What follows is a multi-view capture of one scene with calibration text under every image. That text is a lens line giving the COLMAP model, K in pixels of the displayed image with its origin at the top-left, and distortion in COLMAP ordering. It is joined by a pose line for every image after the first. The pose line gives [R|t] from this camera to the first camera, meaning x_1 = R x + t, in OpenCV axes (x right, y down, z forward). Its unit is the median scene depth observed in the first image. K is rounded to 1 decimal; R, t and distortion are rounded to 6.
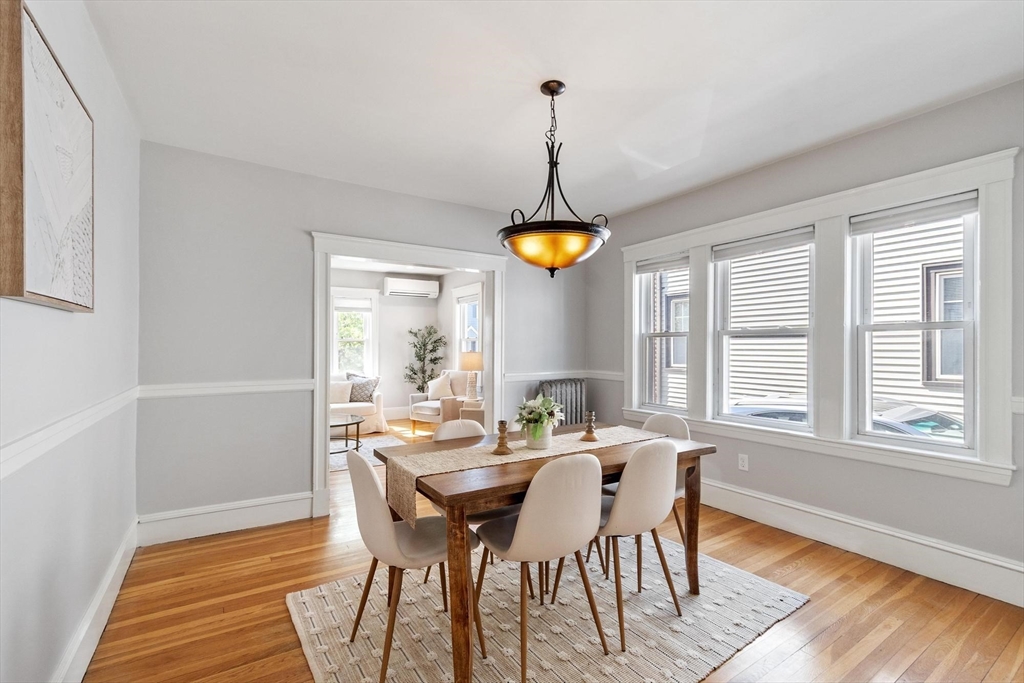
lens RADIAL K [[450.6, 0, 512.9], [0, 450.6, 347.7], [0, 0, 1]] dist [-0.002761, -0.000643]
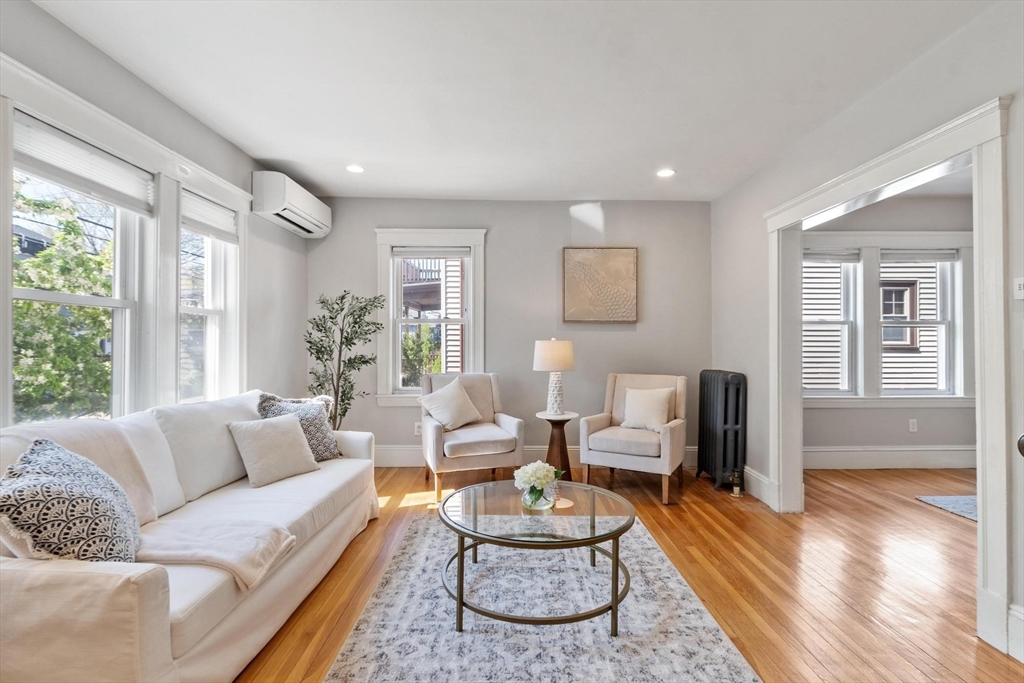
lens RADIAL K [[478.0, 0, 512.0], [0, 478.0, 341.5], [0, 0, 1]] dist [-0.001033, -0.000155]
pose [[0.533679, 0.005005, 0.845673, -0.589130], [-0.000082, 0.999983, -0.005867, 0.012745], [-0.845687, 0.003062, 0.533670, 0.598565]]
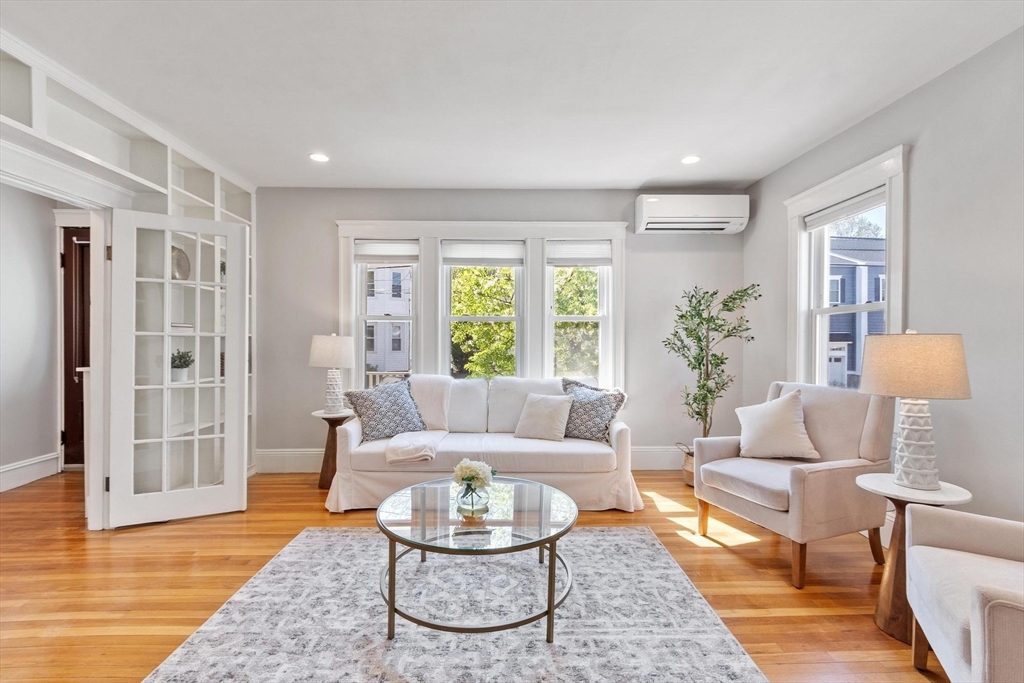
lens RADIAL K [[450.6, 0, 512.9], [0, 450.6, 347.7], [0, 0, 1]] dist [-0.002761, -0.000643]
pose [[0.857408, 0.011429, -0.514510, -0.149395], [-0.007392, 0.999924, 0.009893, 0.015066], [0.514584, -0.004679, 0.857427, 0.518990]]
